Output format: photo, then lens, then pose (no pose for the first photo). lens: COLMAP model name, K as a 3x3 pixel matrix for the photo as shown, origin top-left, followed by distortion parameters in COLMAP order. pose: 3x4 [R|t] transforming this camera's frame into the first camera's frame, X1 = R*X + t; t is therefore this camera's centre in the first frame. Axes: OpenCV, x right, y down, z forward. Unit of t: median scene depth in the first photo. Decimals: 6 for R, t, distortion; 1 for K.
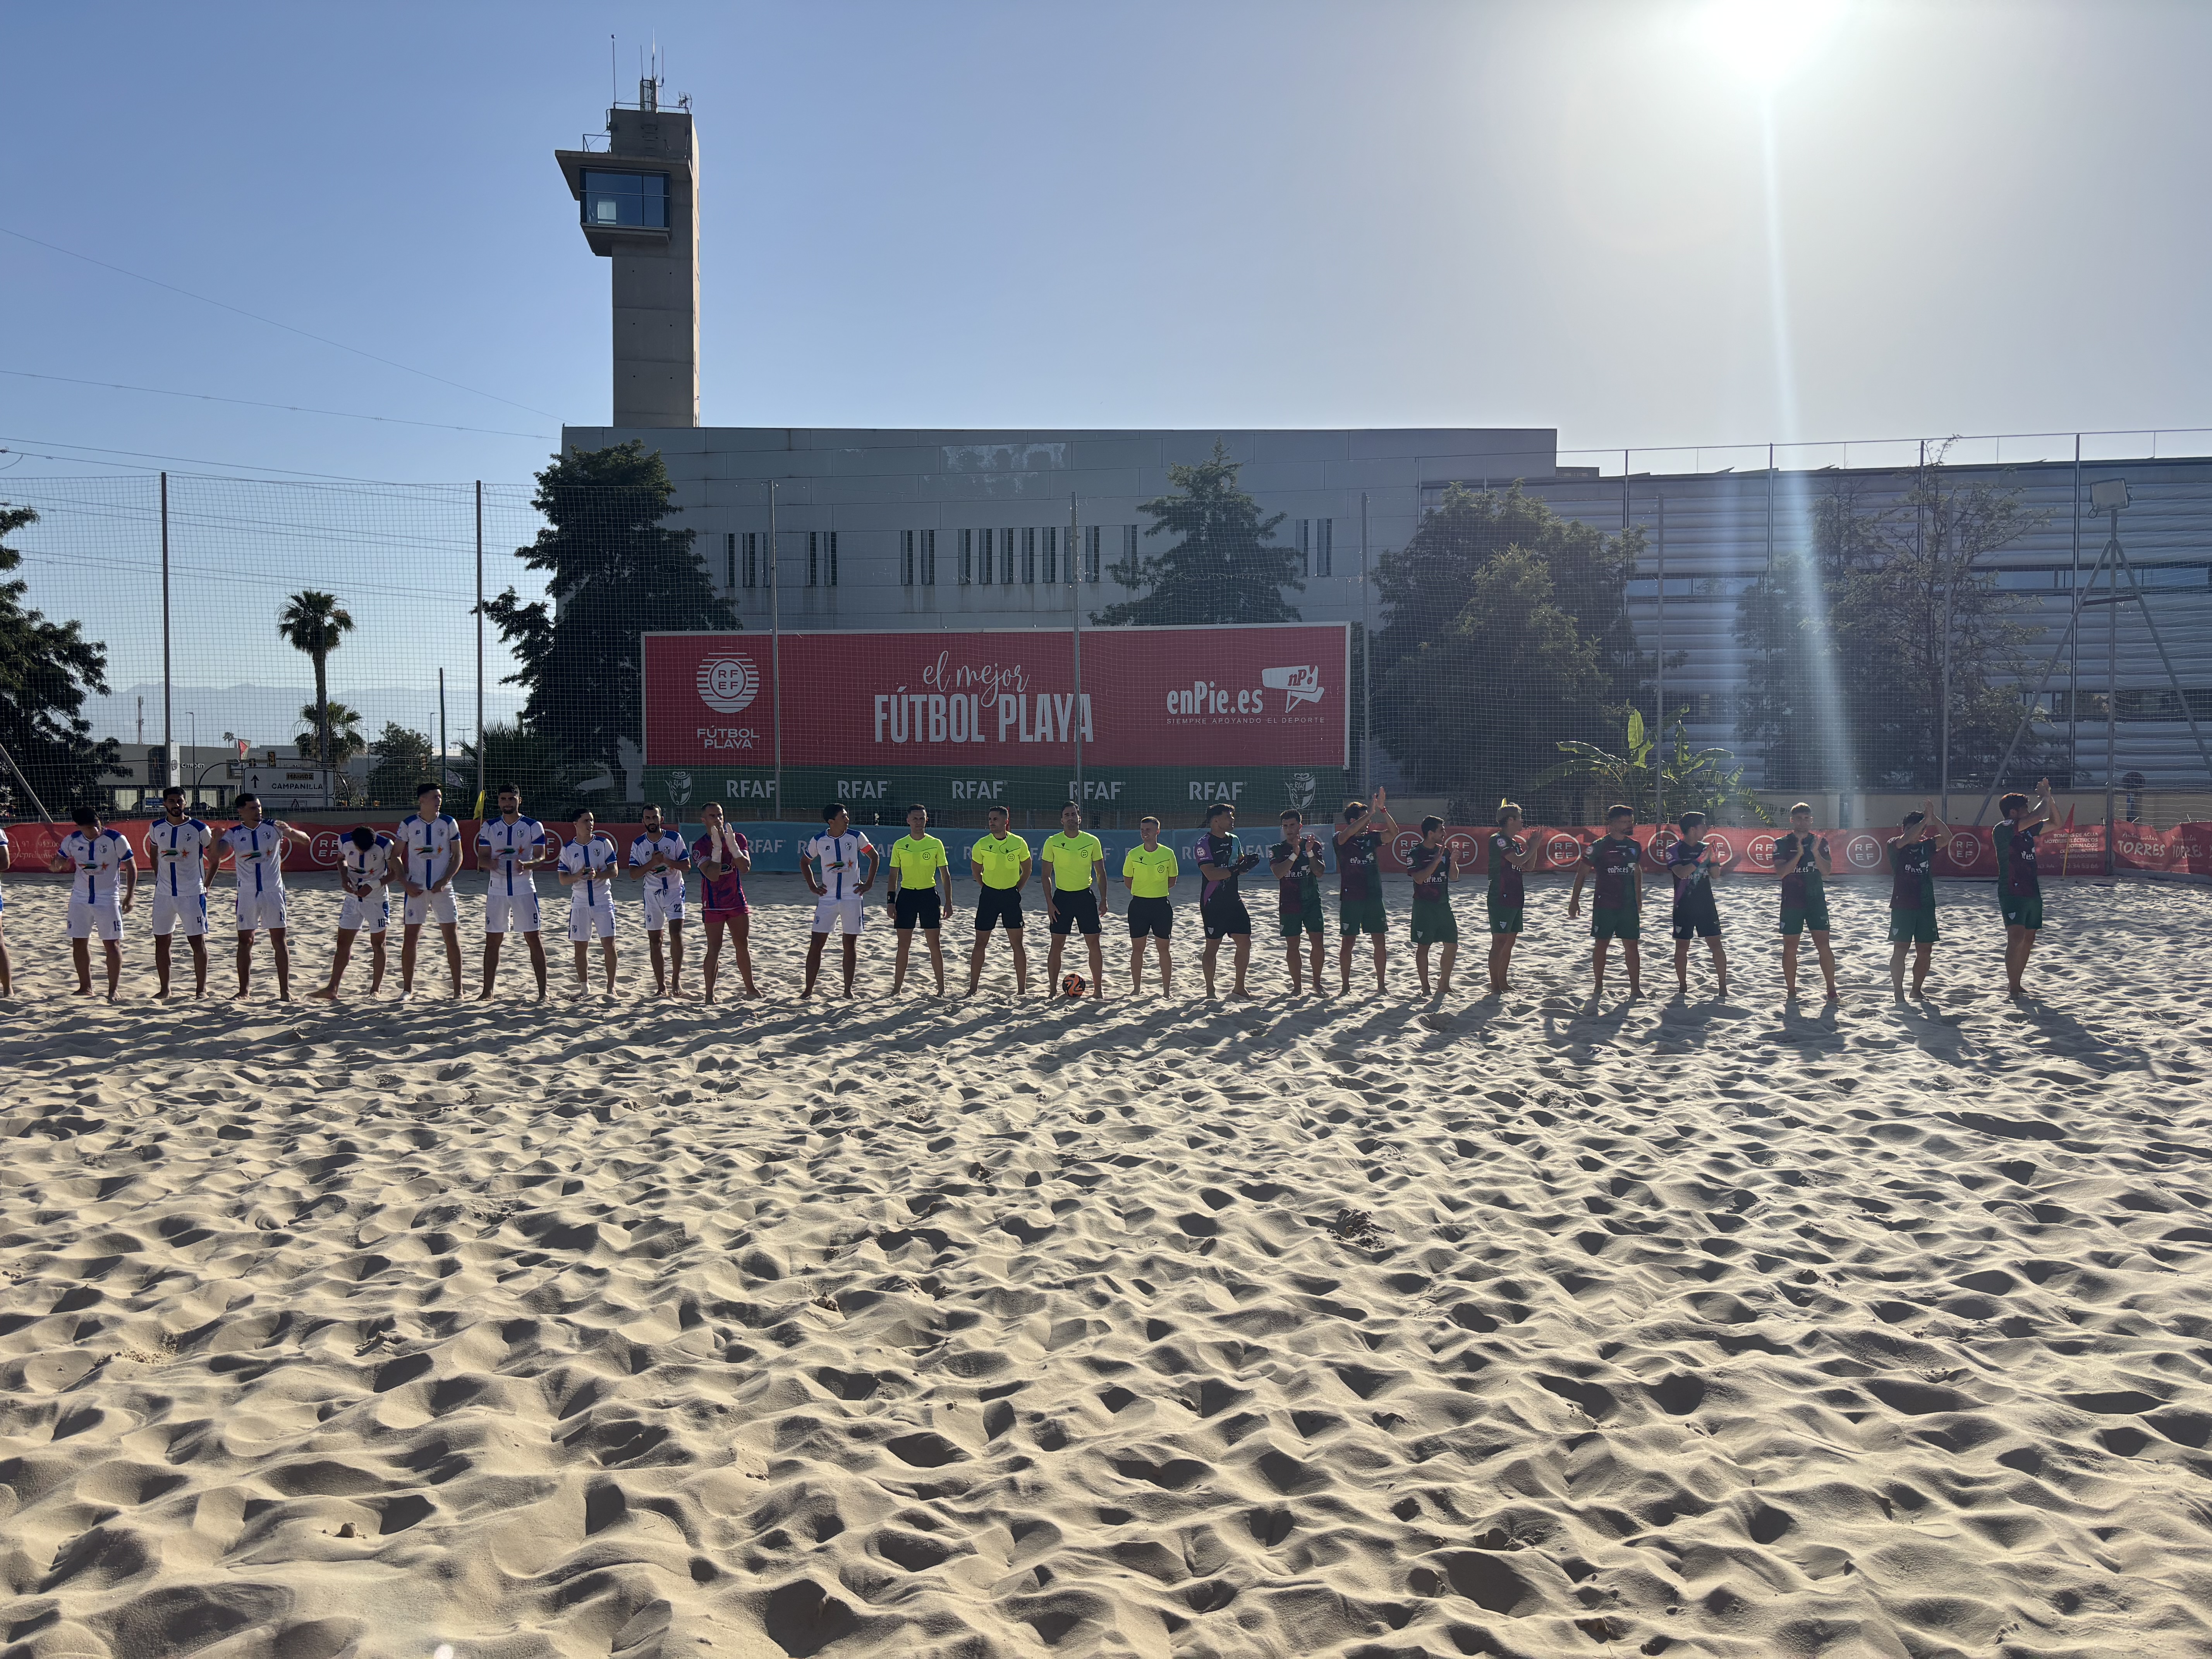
lens RADIAL K [[1707.7, 0, 1094.7], [0, 1707.7, 861.5], [0, 0, 1]] dist [0.058981, -0.084386]
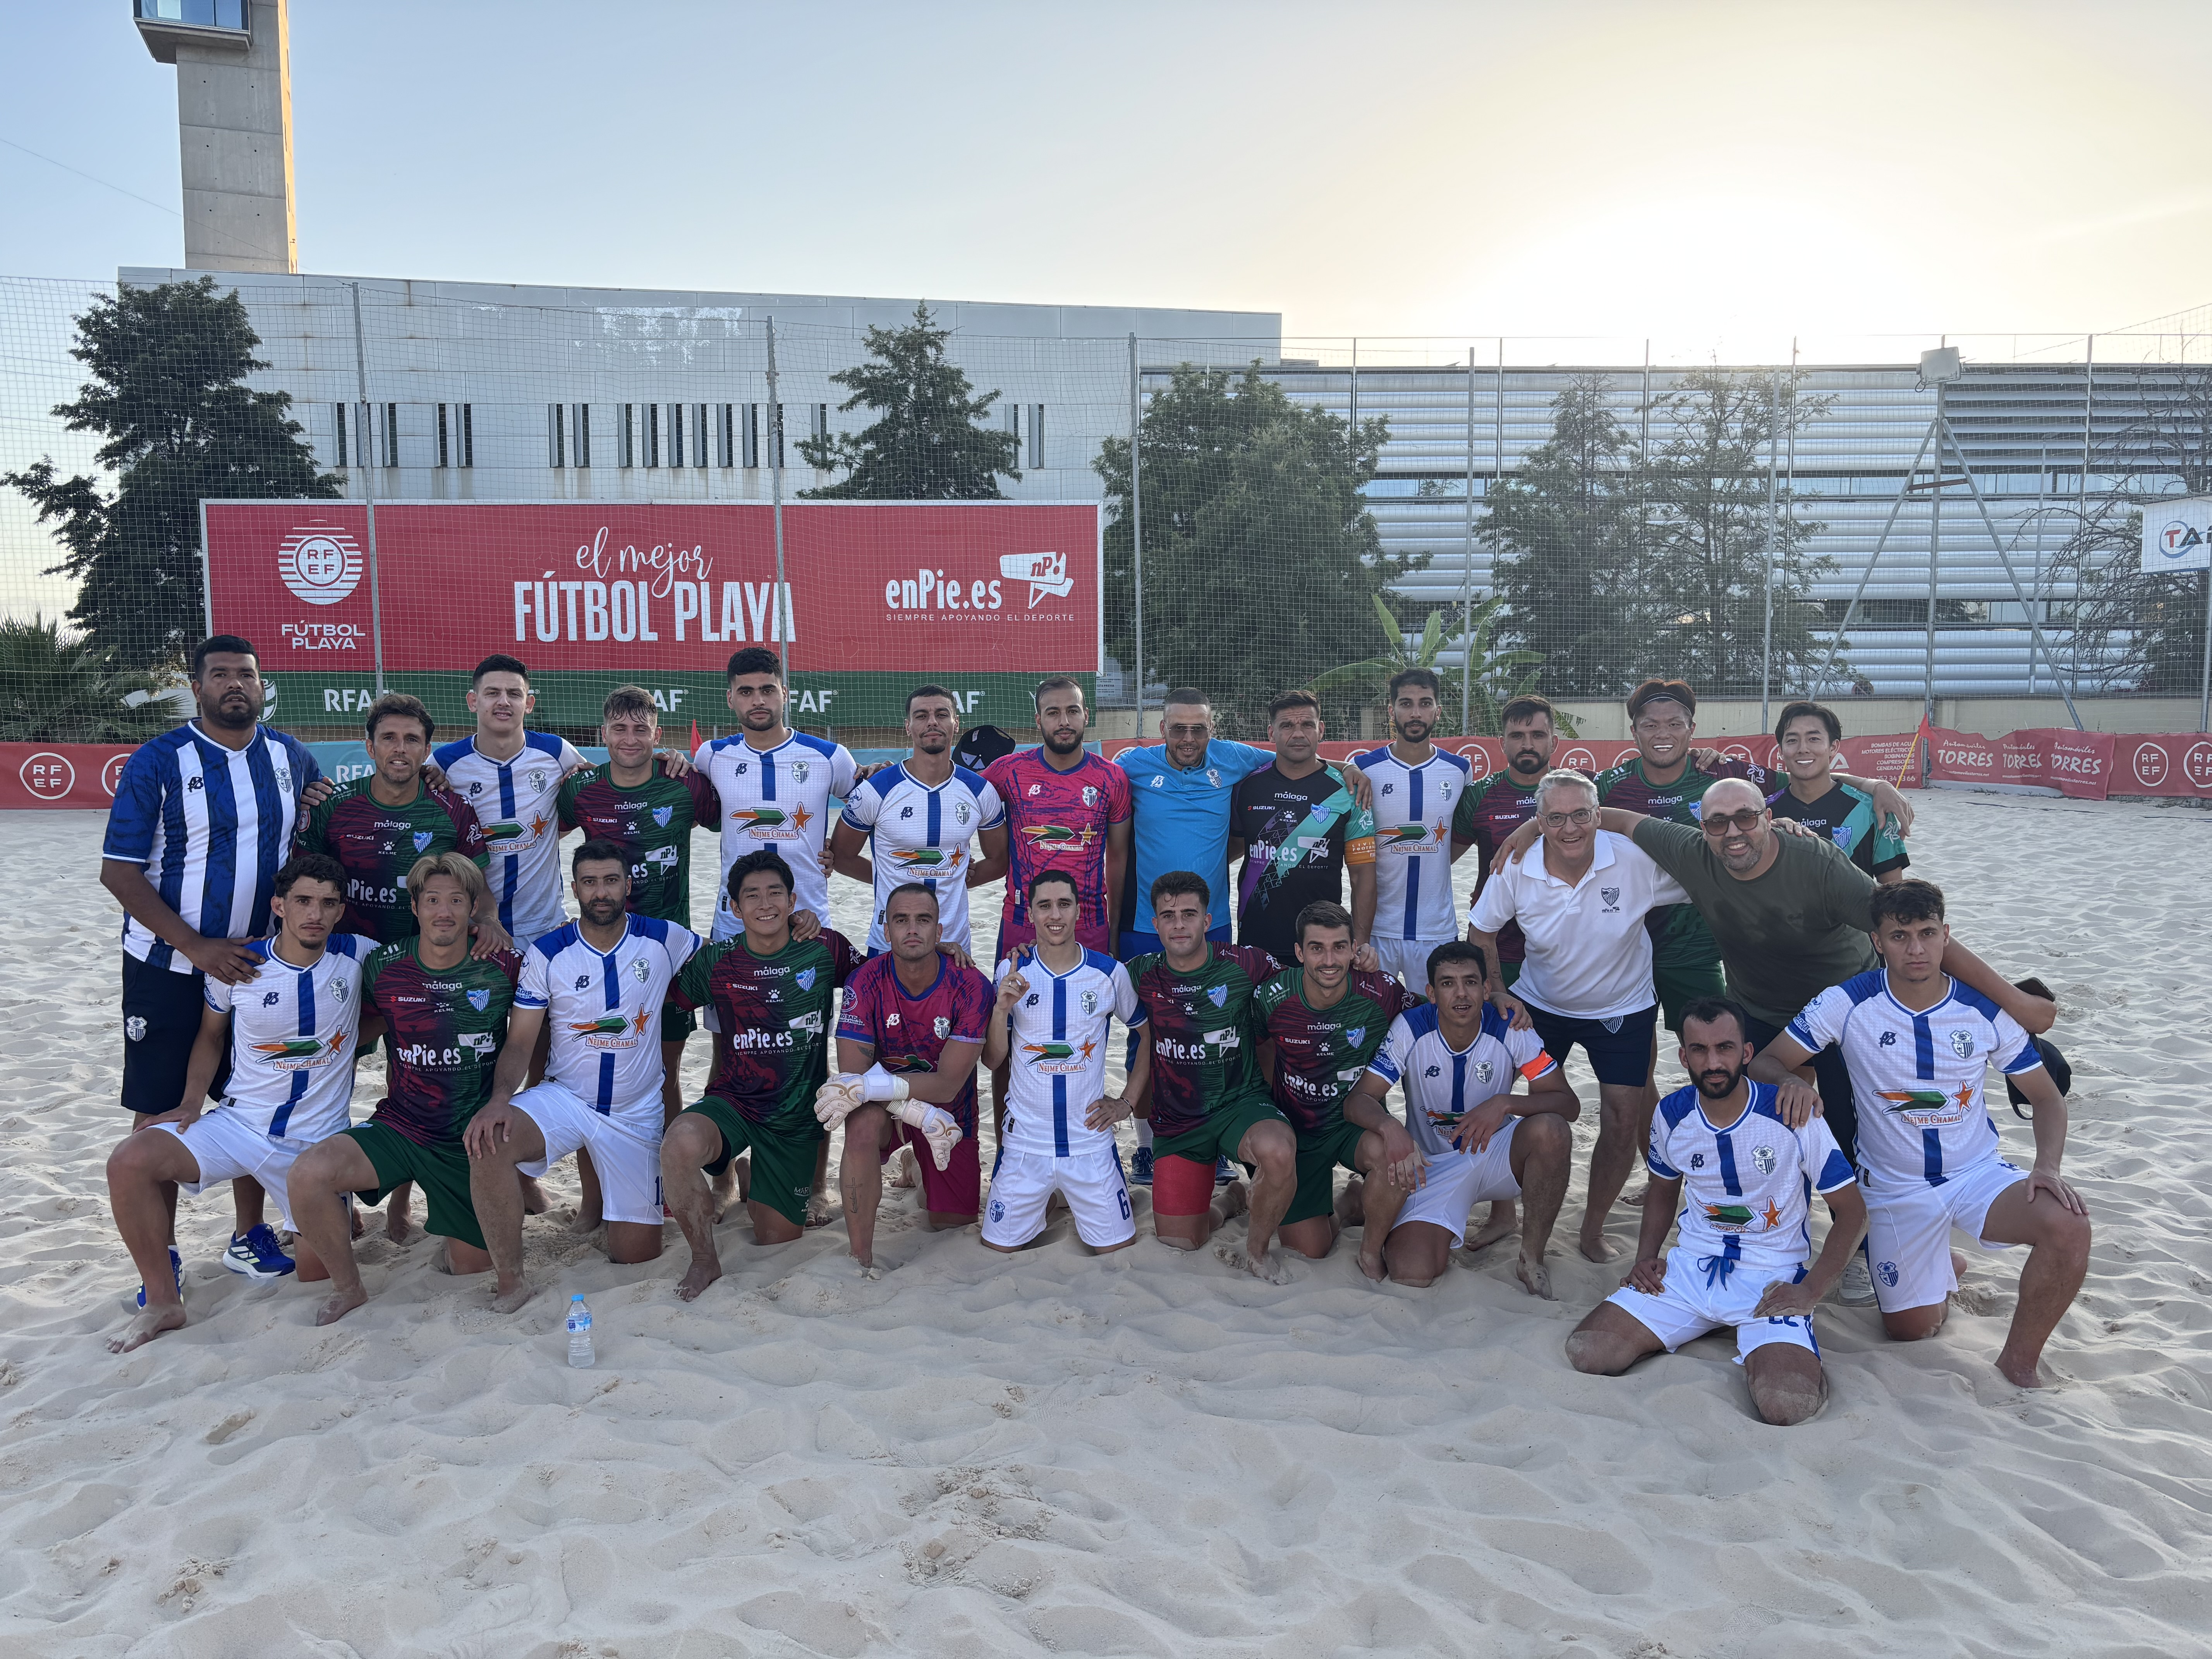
lens RADIAL K [[1707.7, 0, 1094.7], [0, 1707.7, 861.5], [0, 0, 1]] dist [0.058981, -0.084386]
pose [[0.982494, -0.018227, 0.185400, -0.008549], [0.009605, 0.998835, 0.047298, -0.001460], [-0.186046, -0.044689, 0.981524, 0.100105]]
